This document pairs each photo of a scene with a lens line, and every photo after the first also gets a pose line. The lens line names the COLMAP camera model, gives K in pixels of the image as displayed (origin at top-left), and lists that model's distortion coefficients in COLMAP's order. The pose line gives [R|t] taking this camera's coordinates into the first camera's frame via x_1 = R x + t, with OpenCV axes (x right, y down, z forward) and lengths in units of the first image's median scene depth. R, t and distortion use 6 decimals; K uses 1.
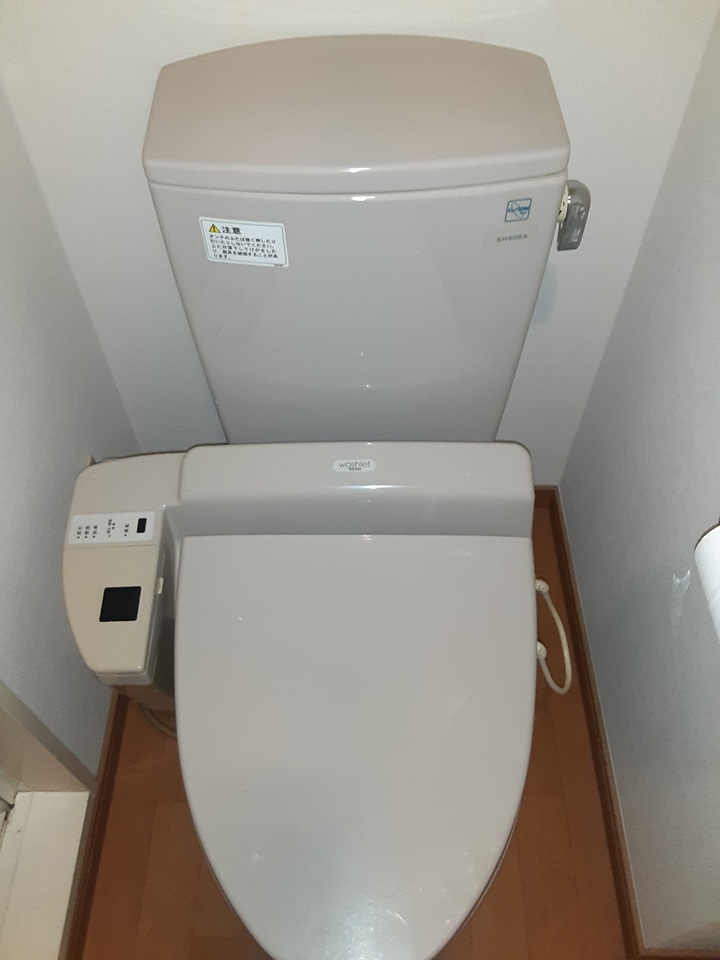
lens RADIAL K [[771.4, 0, 360.7], [0, 771.4, 472.5], [0, 0, 1]] dist [0.153720, -0.213646]
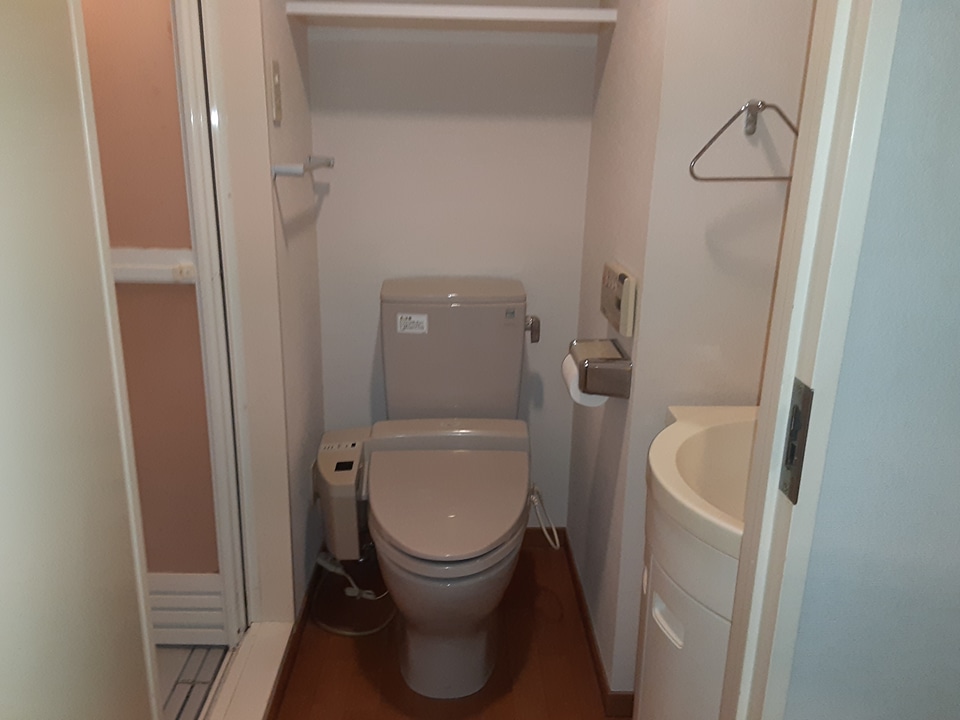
lens RADIAL K [[771.4, 0, 475.2], [0, 771.4, 366.3], [0, 0, 1]] dist [0.153720, -0.213646]
pose [[0.999510, 0.016585, 0.026534, 0.002360], [0.002190, 0.808816, -0.588058, 1.240380], [-0.031215, 0.587828, 0.808383, -0.967737]]
